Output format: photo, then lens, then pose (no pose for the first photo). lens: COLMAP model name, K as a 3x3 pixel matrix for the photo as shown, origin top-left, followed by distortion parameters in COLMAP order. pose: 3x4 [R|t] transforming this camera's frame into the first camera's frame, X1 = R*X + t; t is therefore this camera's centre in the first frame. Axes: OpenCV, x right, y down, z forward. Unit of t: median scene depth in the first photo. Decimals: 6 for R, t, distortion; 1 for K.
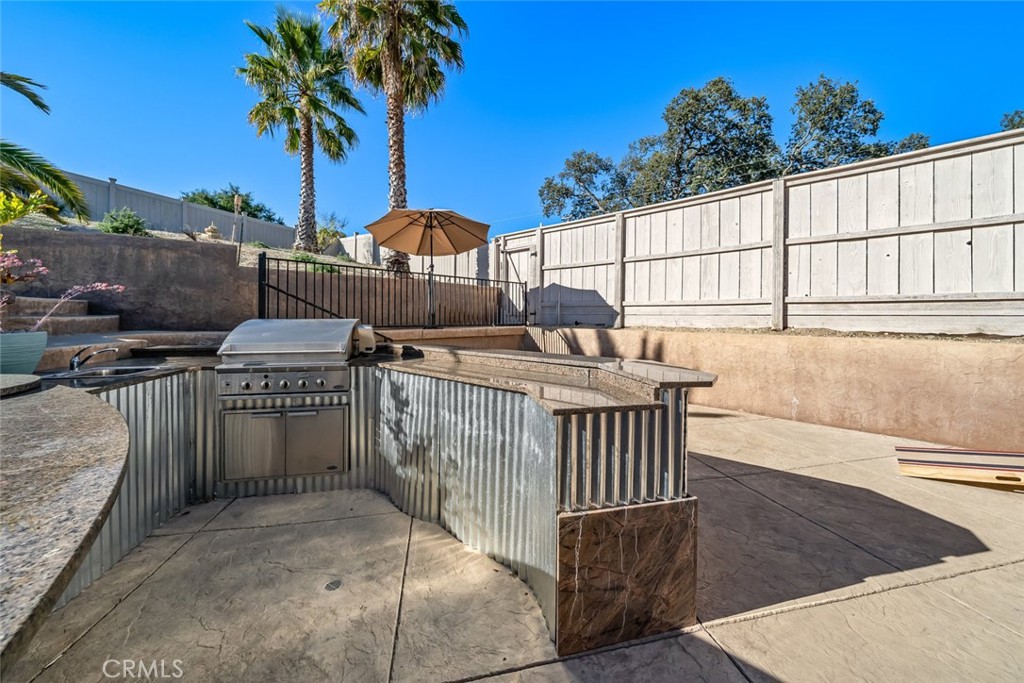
lens RADIAL K [[368.2, 0, 514.6], [0, 368.2, 318.8], [0, 0, 1]] dist [-0.001127, -0.000127]
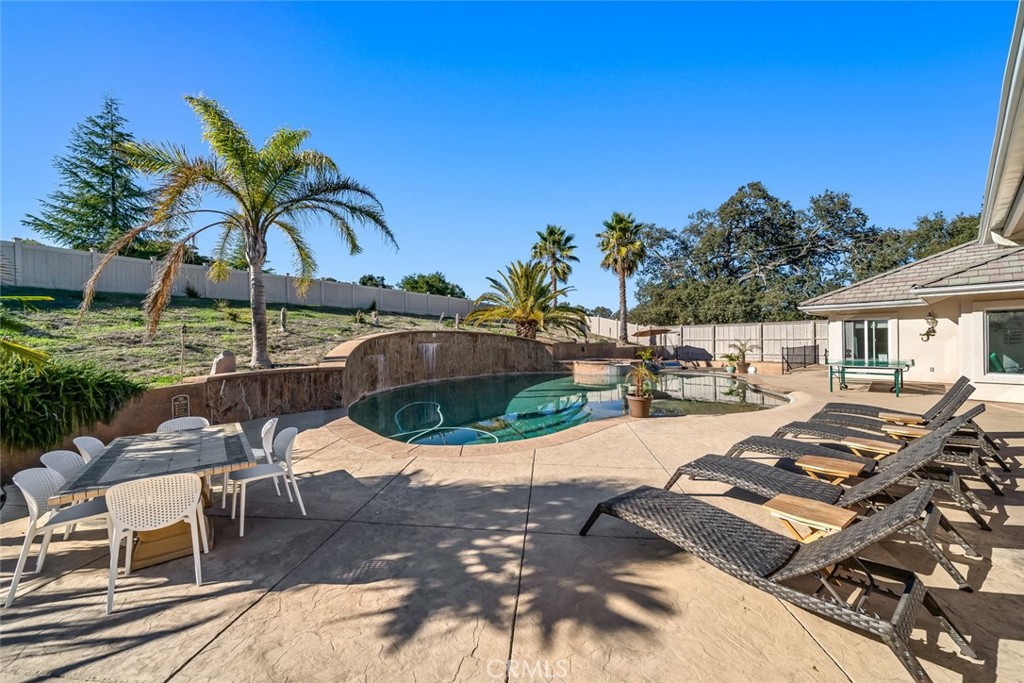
lens RADIAL K [[372.0, 0, 512.0], [0, 372.0, 341.5], [0, 0, 1]] dist [-0.001126, -0.000106]
pose [[0.993680, -0.020481, -0.110368, -0.962528], [0.019791, 0.999777, -0.007336, -0.134897], [0.110494, 0.005105, 0.993864, -2.115151]]
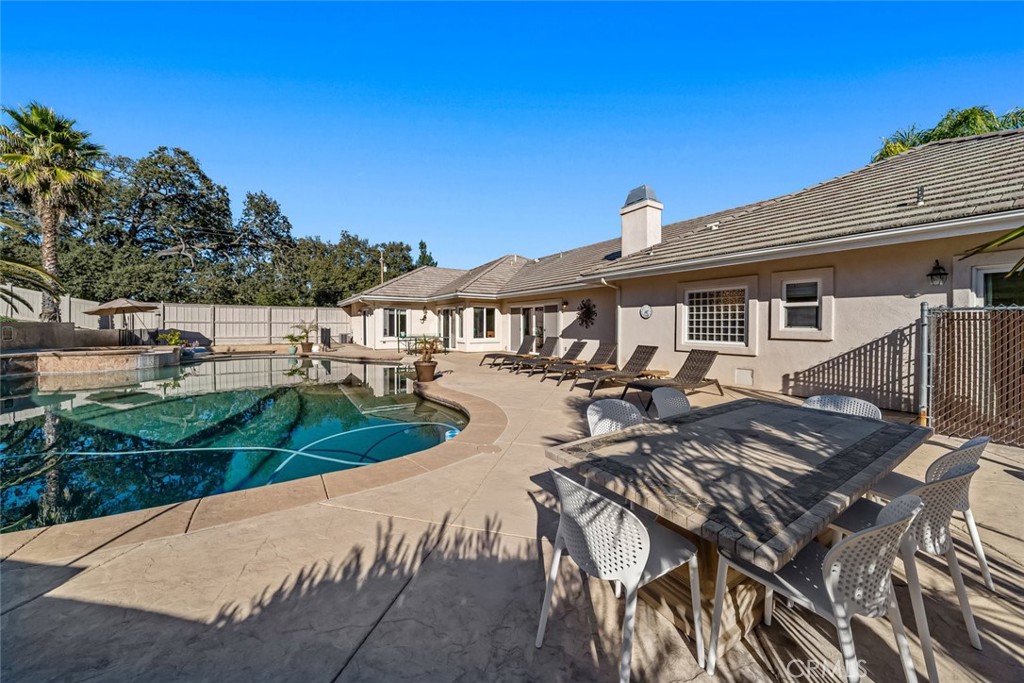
lens RADIAL K [[361.1, 0, 516.7], [0, 361.1, 328.6], [0, 0, 1]] dist [-0.000051, 0.000028]
pose [[0.234163, -0.014933, 0.972083, -1.622947], [0.009582, 0.999869, 0.013052, -0.107703], [-0.972150, 0.006258, 0.234275, -1.669643]]
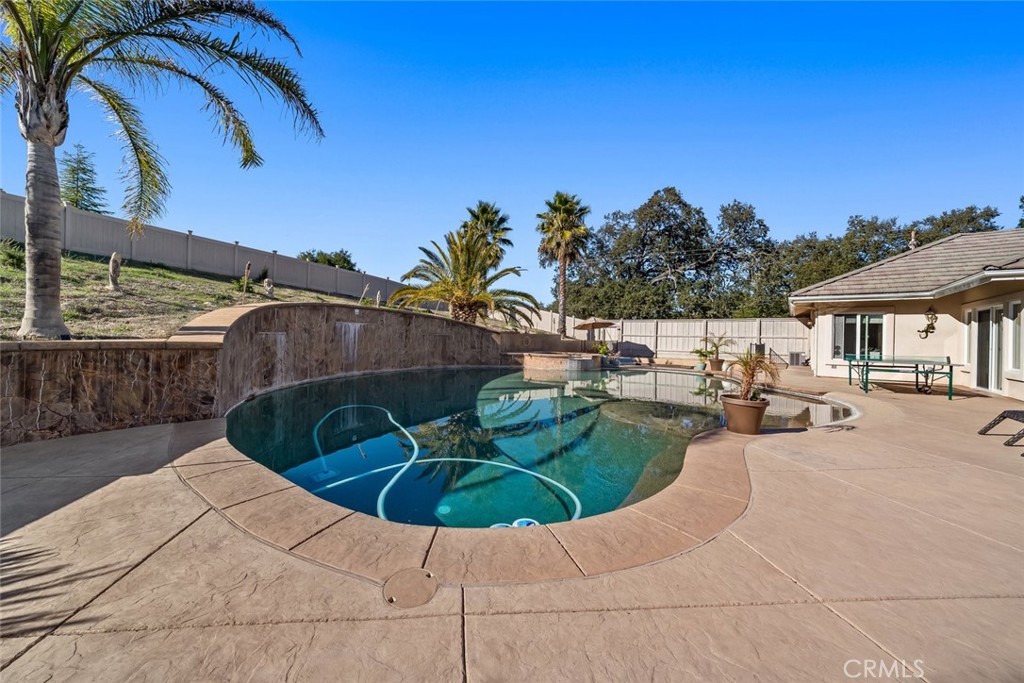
lens RADIAL K [[378.8, 0, 487.1], [0, 378.8, 333.8], [0, 0, 1]] dist [-0.000738, -0.000253]
pose [[0.996409, 0.014536, 0.083412, -1.188416], [-0.013159, 0.999768, -0.017027, -0.090073], [-0.083641, 0.015869, 0.996370, -1.744265]]
